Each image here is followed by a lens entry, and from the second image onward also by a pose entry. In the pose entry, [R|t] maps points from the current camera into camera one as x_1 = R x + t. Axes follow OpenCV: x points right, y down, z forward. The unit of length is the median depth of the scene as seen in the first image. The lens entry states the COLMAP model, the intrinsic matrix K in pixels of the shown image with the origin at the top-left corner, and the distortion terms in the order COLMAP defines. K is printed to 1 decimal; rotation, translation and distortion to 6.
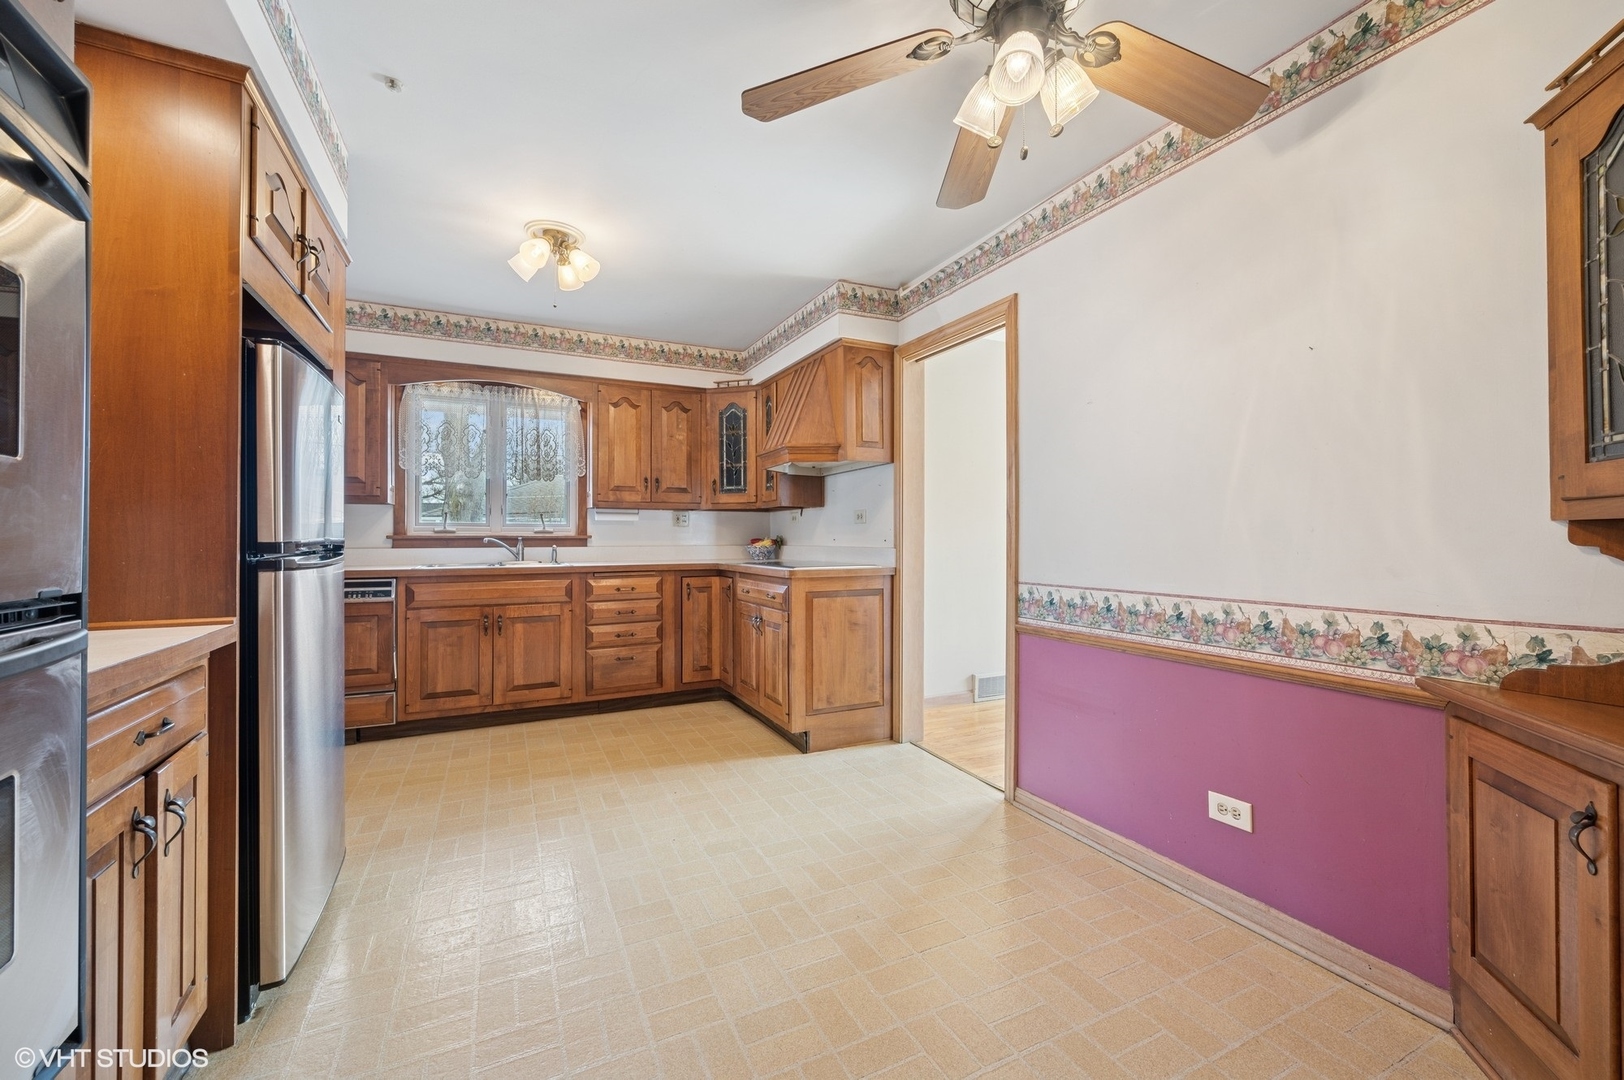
lens RADIAL K [[648.2, 0, 814.8], [0, 648.2, 530.8], [0, 0, 1]] dist [-0.001155, -0.000858]
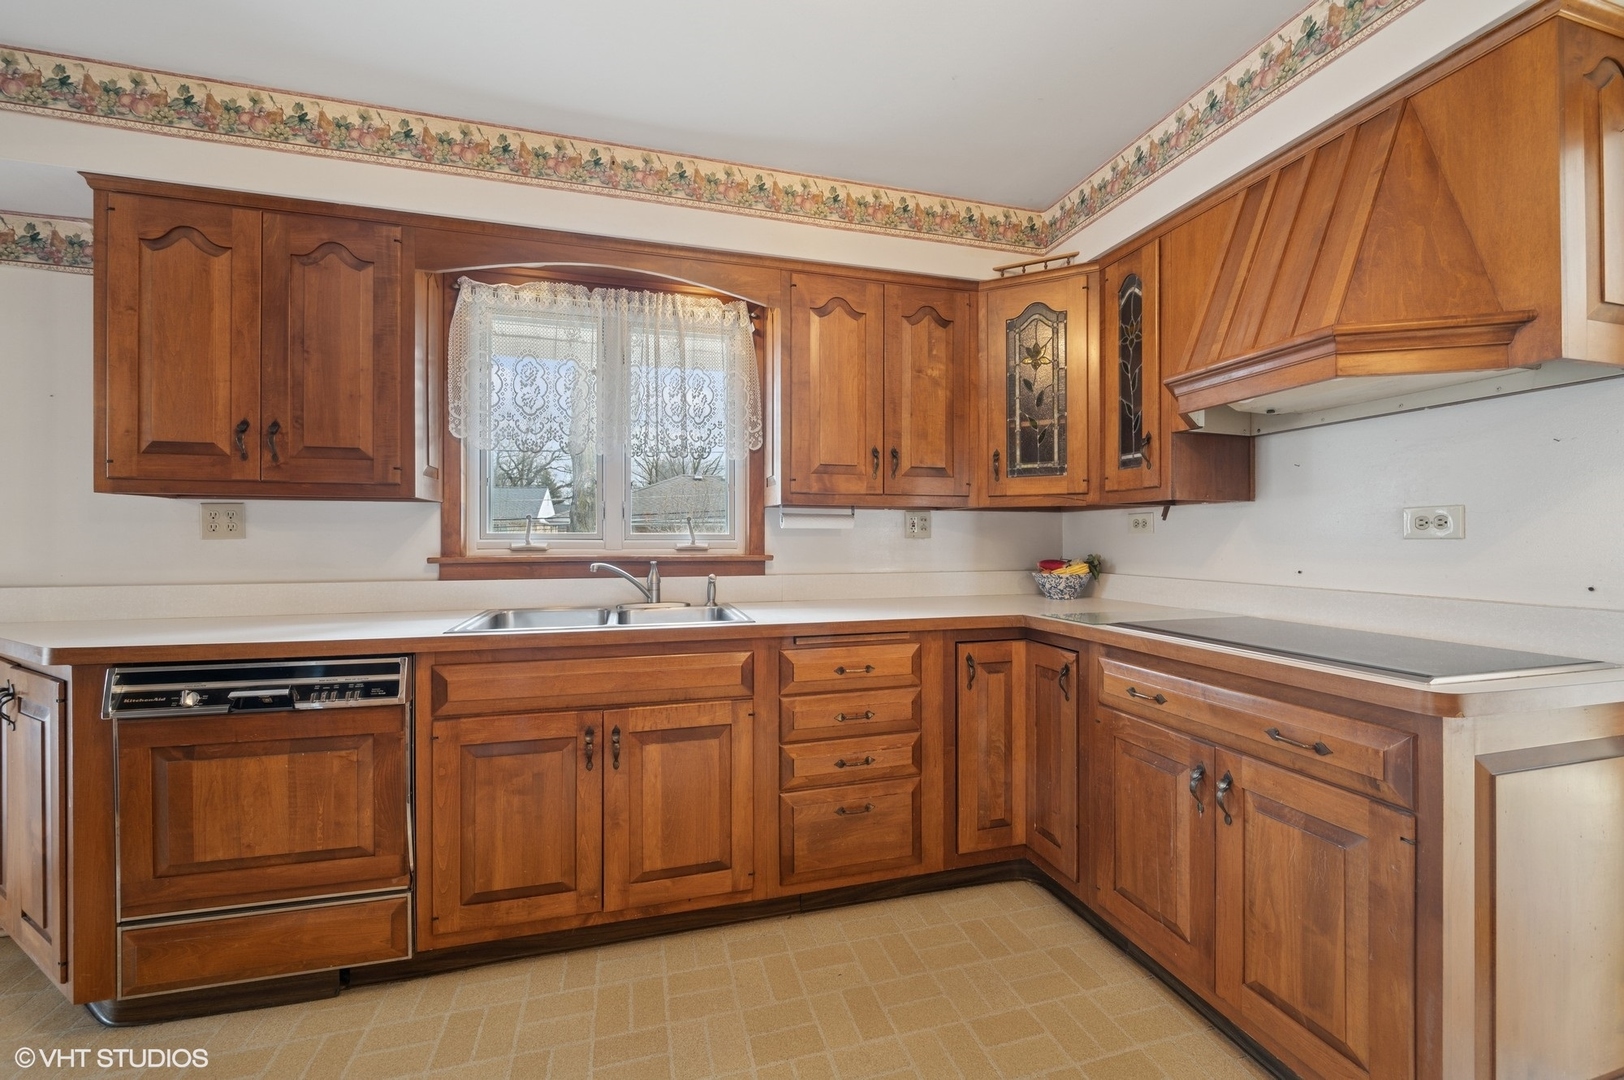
lens RADIAL K [[648.2, 0, 810.8], [0, 648.2, 539.3], [0, 0, 1]] dist [-0.001155, -0.000858]
pose [[0.983311, 0.003469, -0.181902, -0.227862], [-0.001040, 0.999909, 0.013446, -0.015488], [0.181932, -0.013033, 0.983225, 0.493057]]
